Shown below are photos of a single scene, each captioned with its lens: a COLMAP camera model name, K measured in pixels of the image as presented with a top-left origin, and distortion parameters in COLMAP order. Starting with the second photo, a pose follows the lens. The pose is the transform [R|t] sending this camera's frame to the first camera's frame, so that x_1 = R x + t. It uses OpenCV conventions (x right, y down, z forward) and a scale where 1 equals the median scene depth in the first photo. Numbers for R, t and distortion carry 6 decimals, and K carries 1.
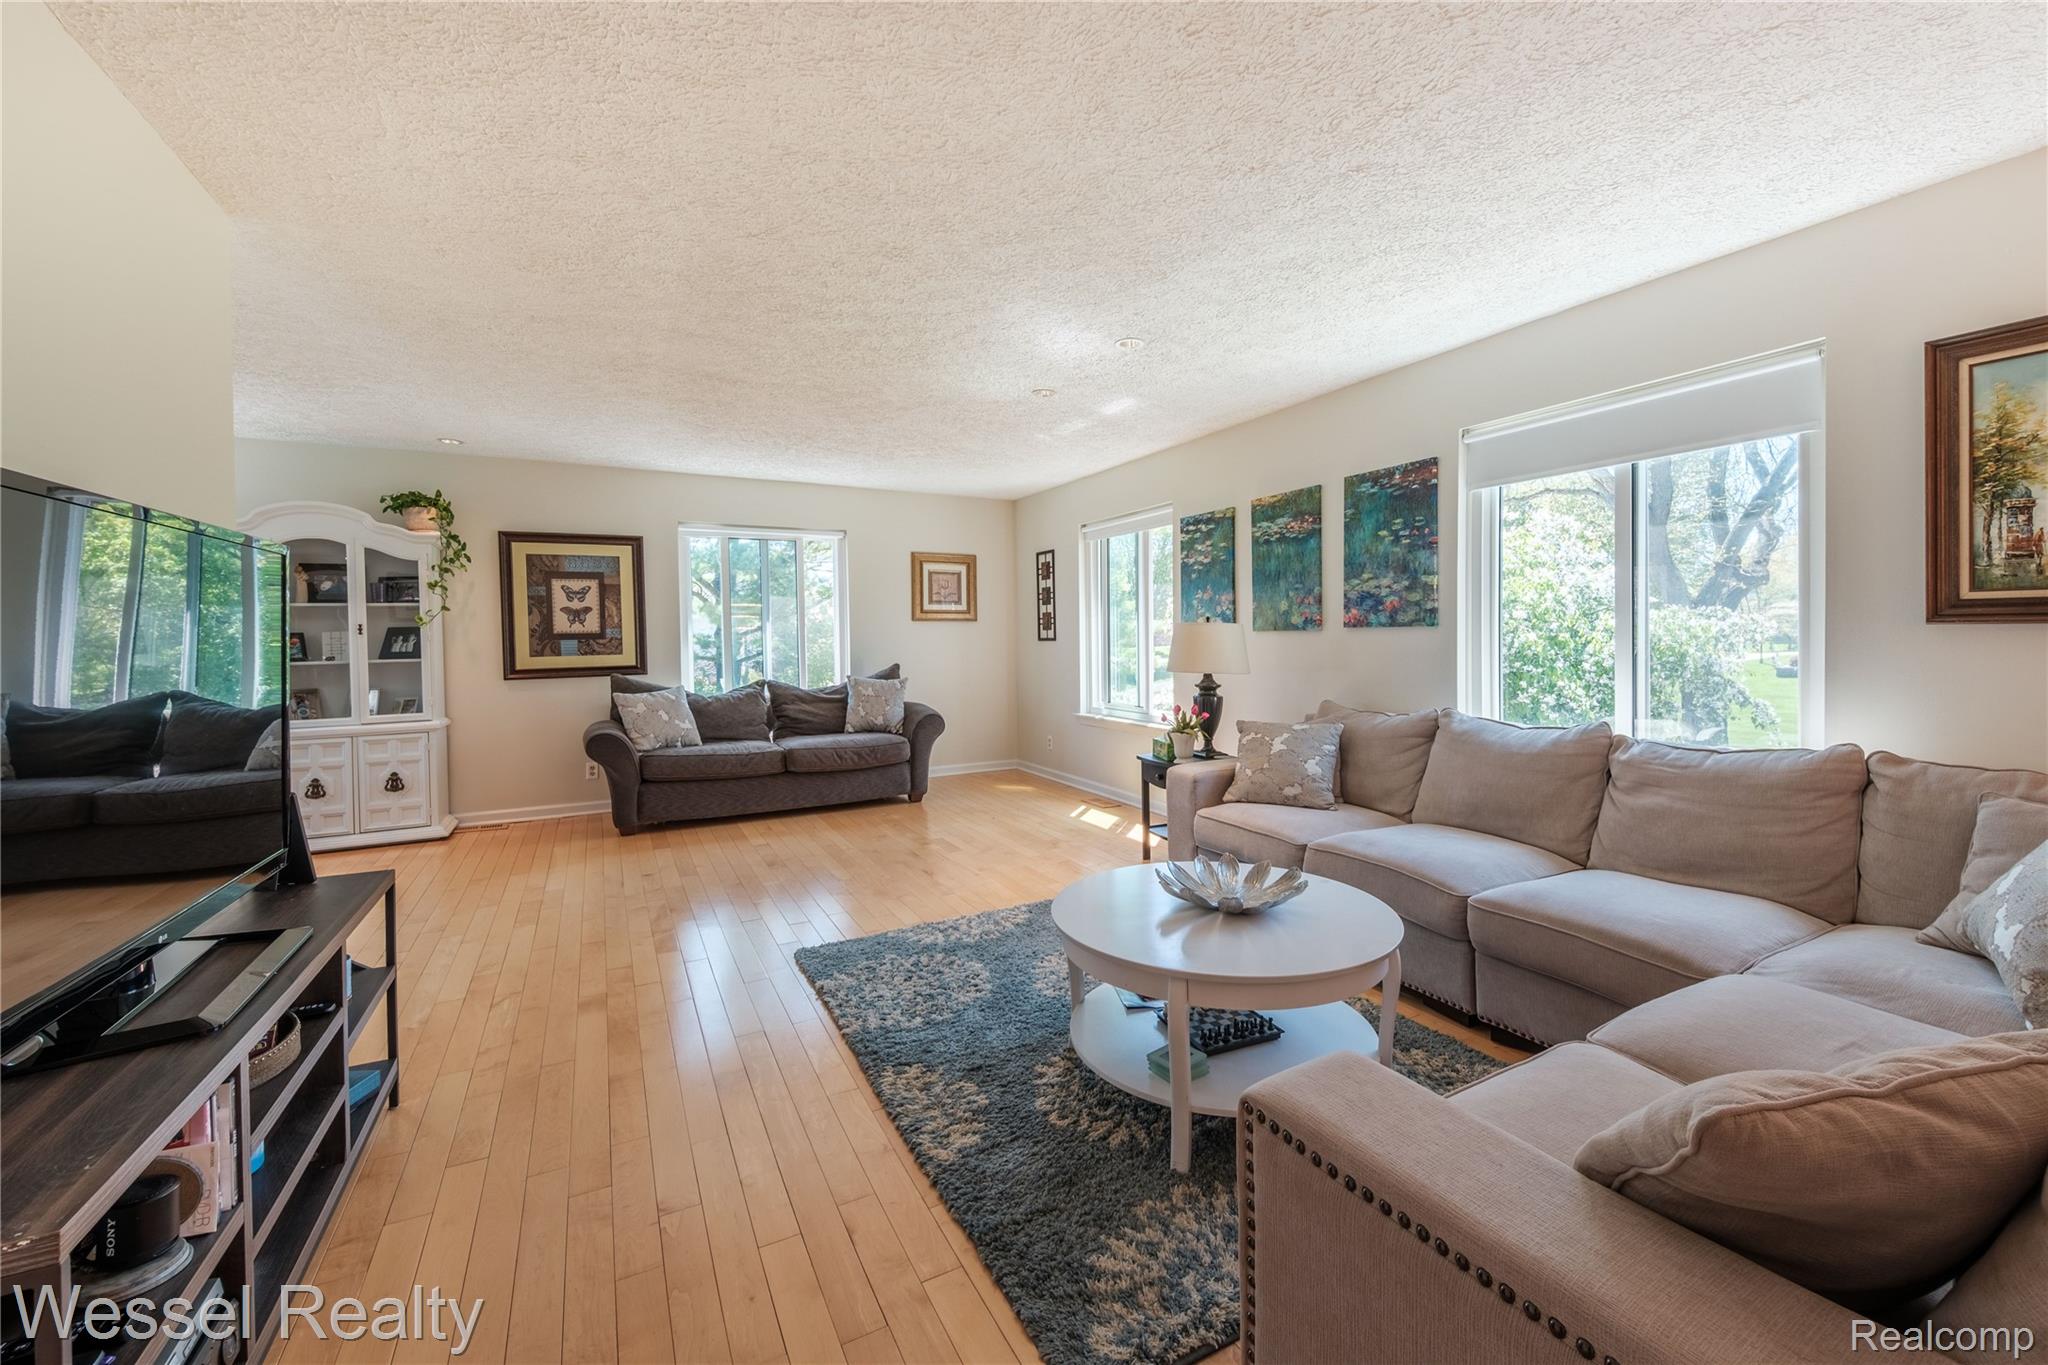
lens RADIAL K [[785.1, 0, 1028.8], [0, 785.1, 651.8], [0, 0, 1]] dist [0.000298, -0.000028]
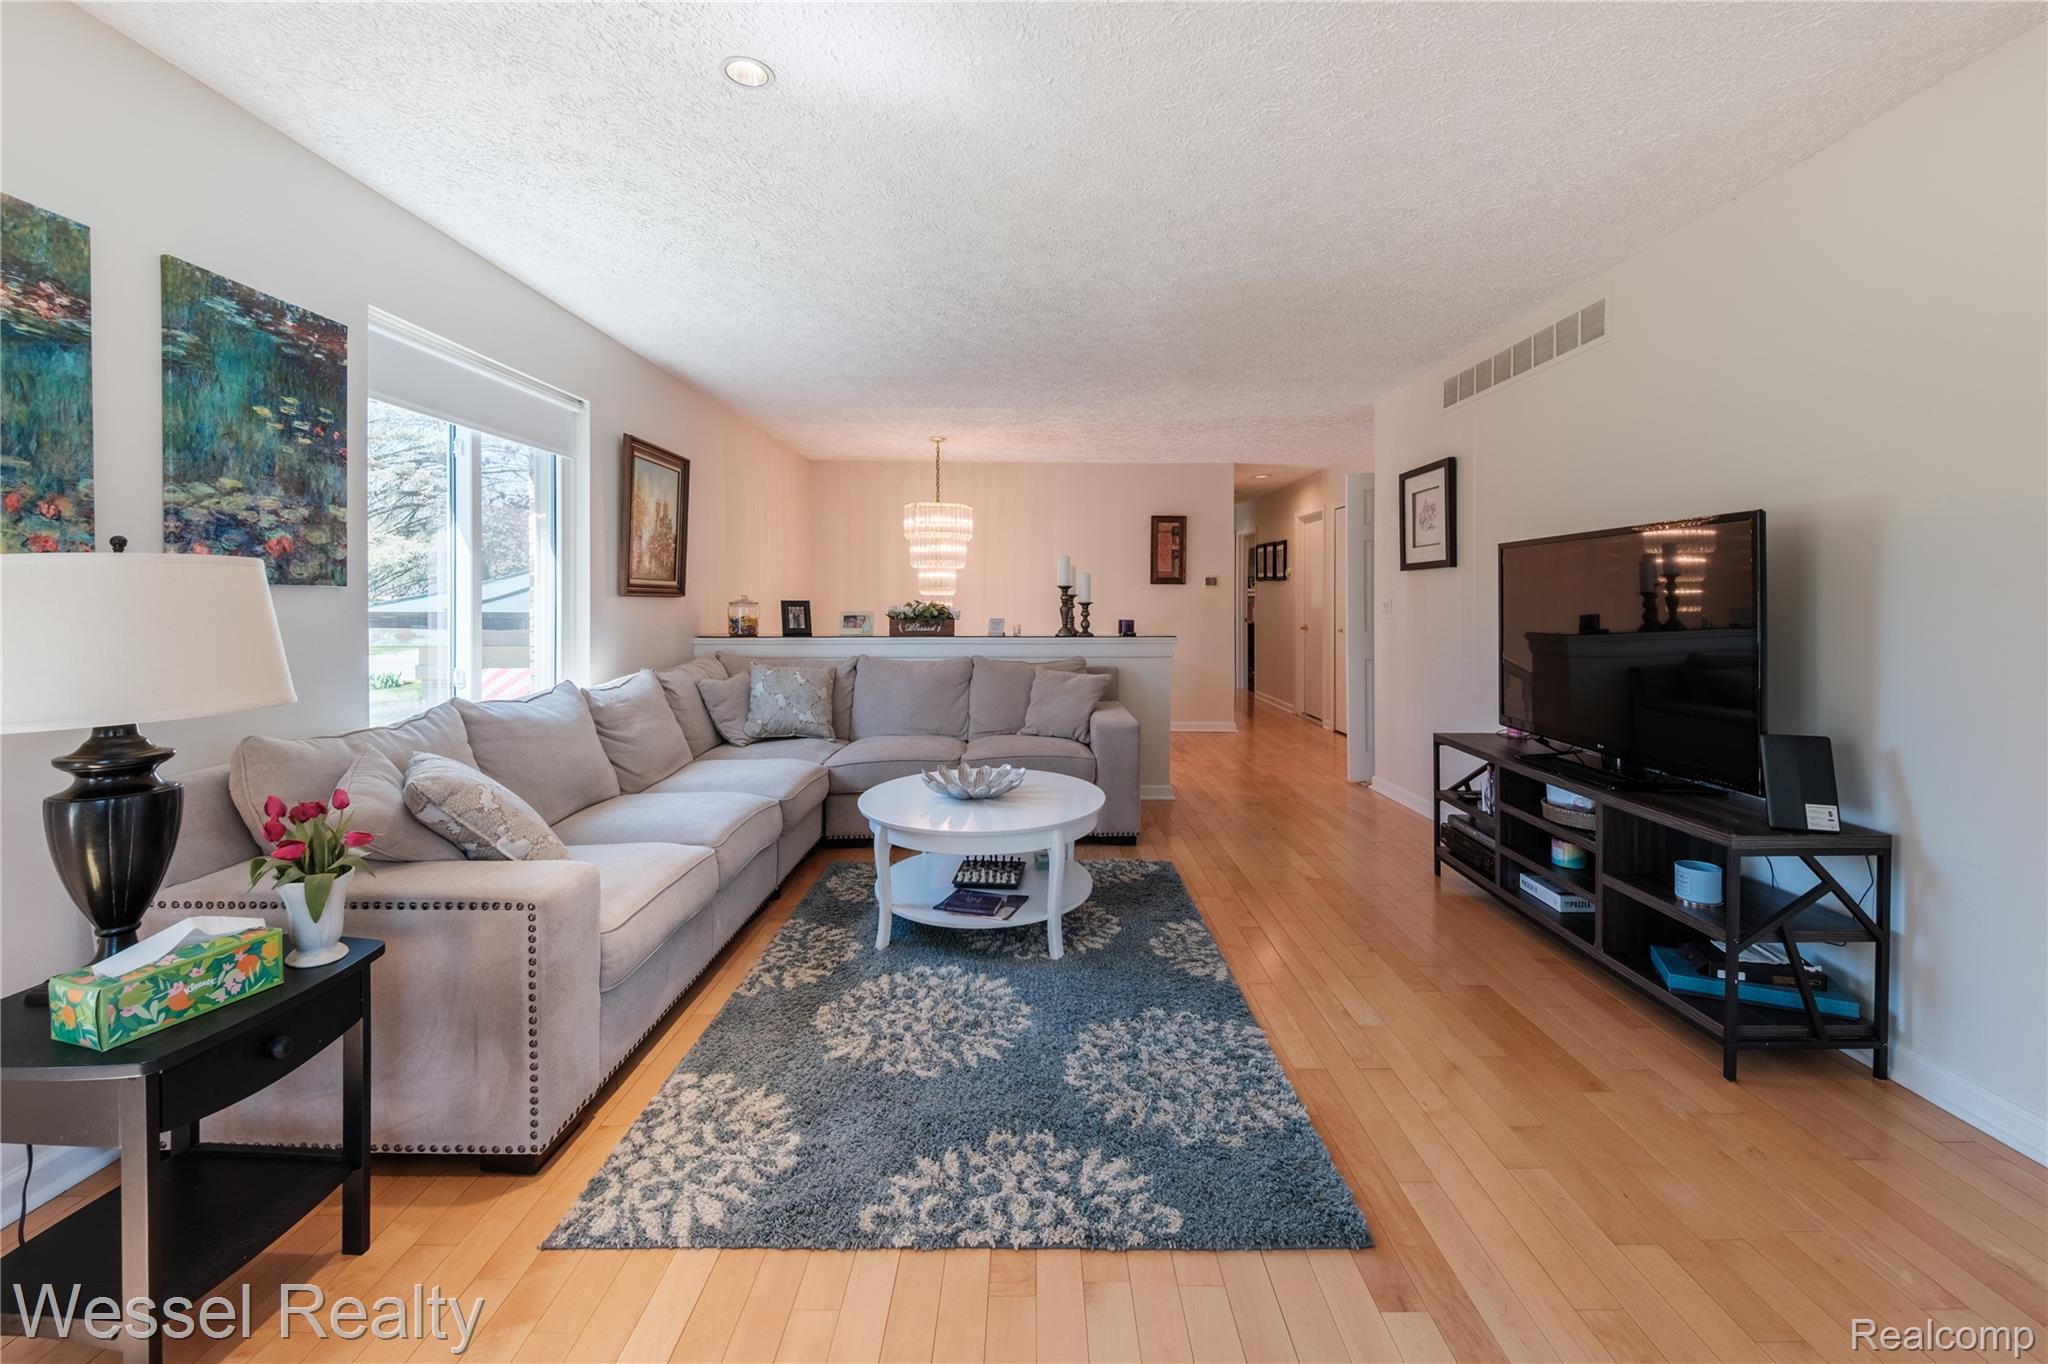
lens RADIAL K [[817.2, 0, 1027.0], [0, 817.2, 610.7], [0, 0, 1]] dist [0.035533, -0.023955]
pose [[-0.887220, -0.004663, 0.461324, -0.282342], [0.006789, 0.999709, 0.023160, -0.023692], [-0.461297, 0.023680, -0.886930, 1.279445]]
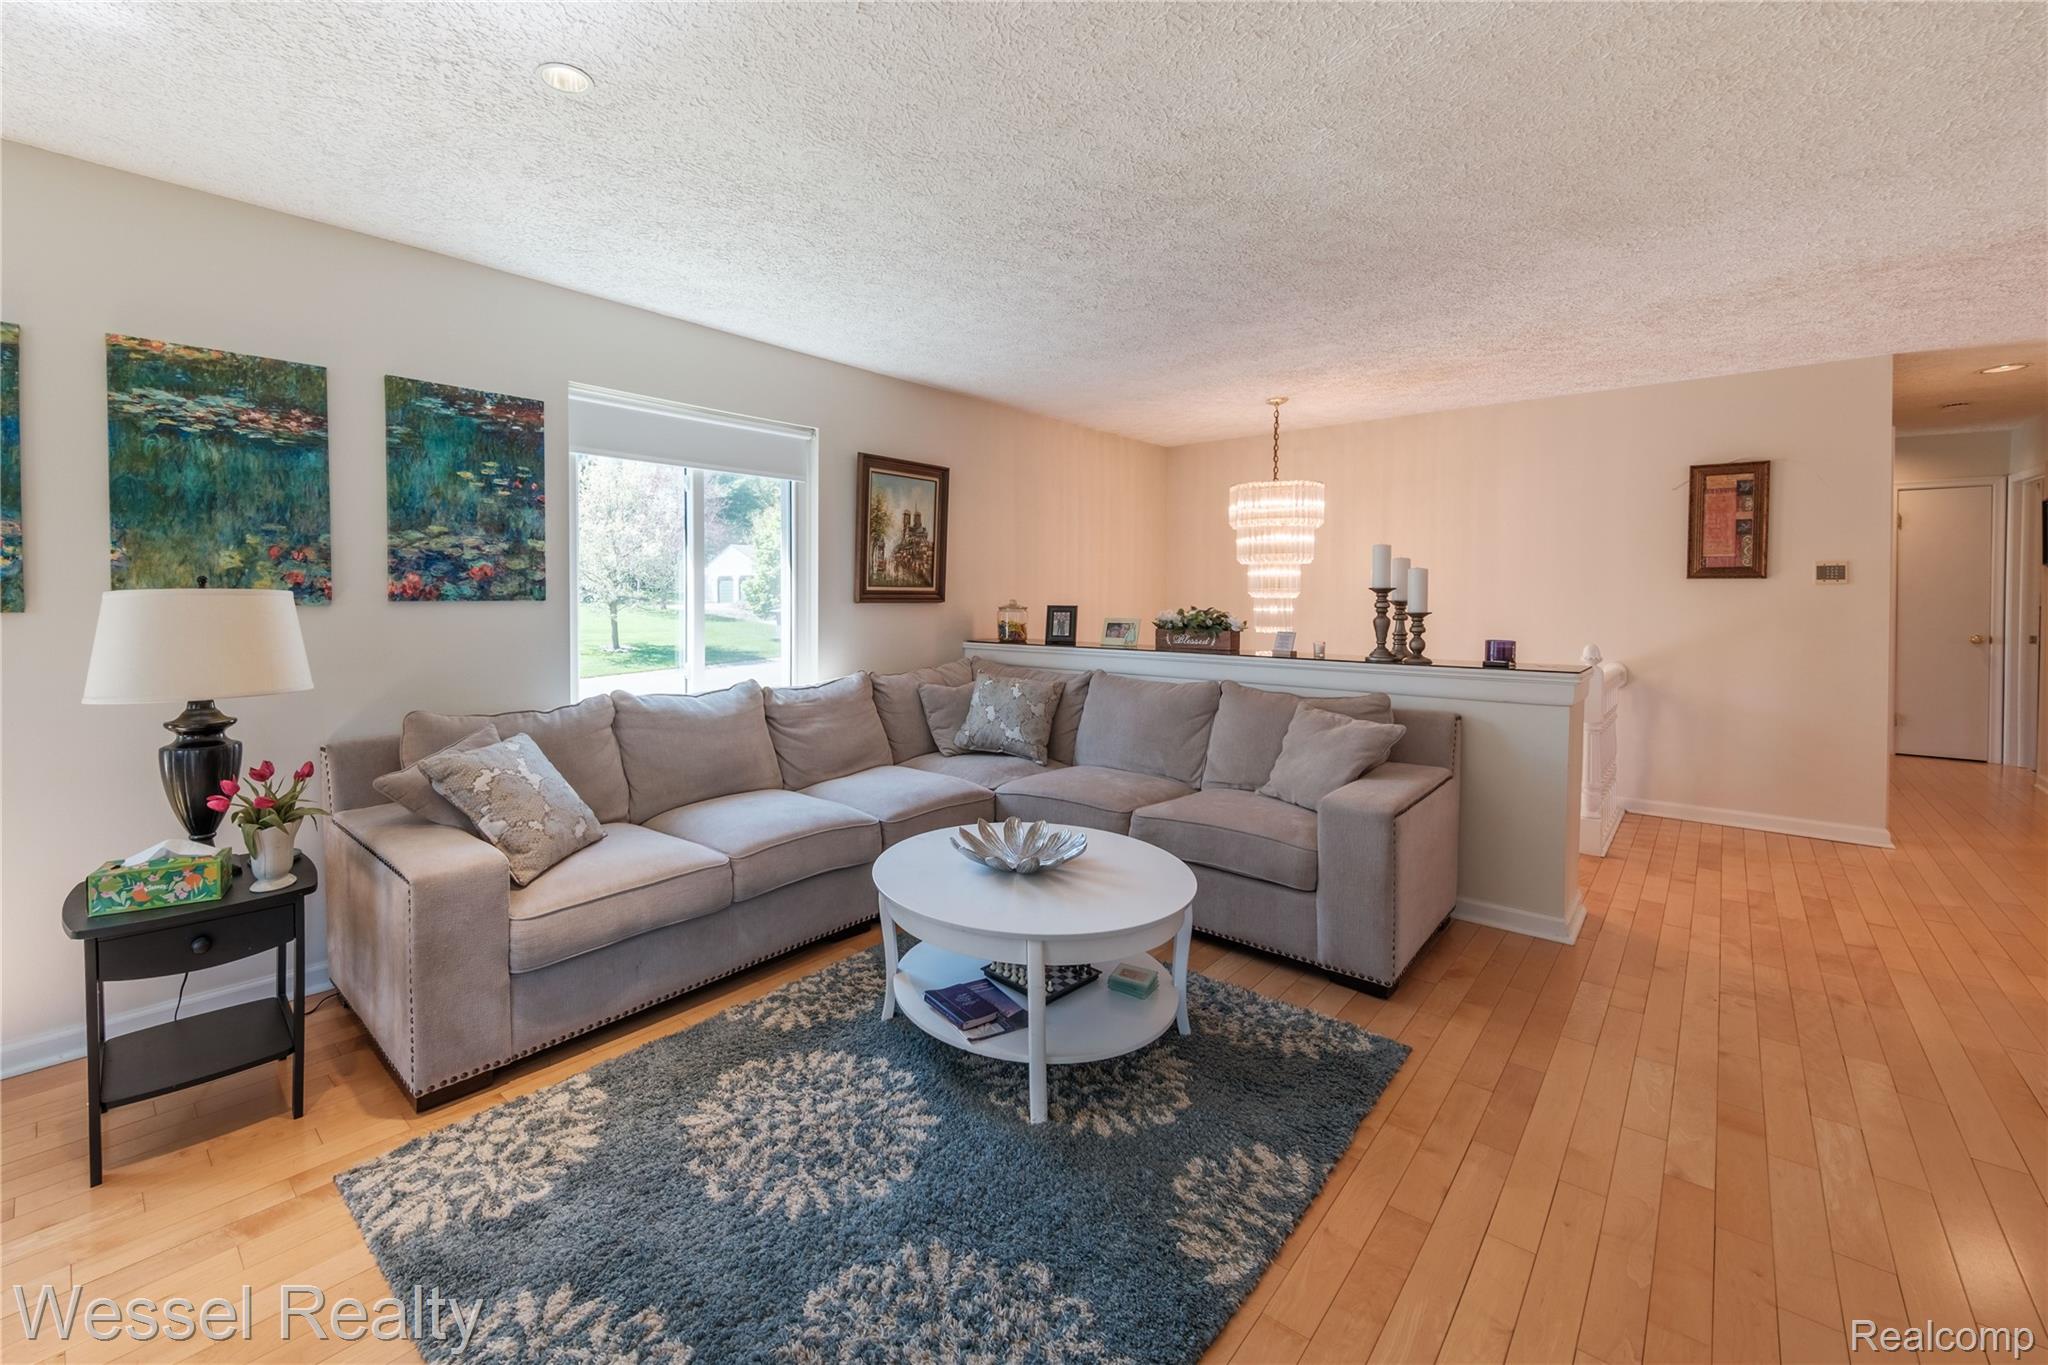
lens RADIAL K [[823.3, 0, 937.6], [0, 823.3, 611.6], [0, 0, 1]] dist [0.061431, -0.040187]
pose [[-0.319822, -0.019056, 0.947286, -0.451954], [0.012345, 0.999629, 0.024277, -0.035528], [-0.947397, 0.019458, -0.319468, 0.840725]]
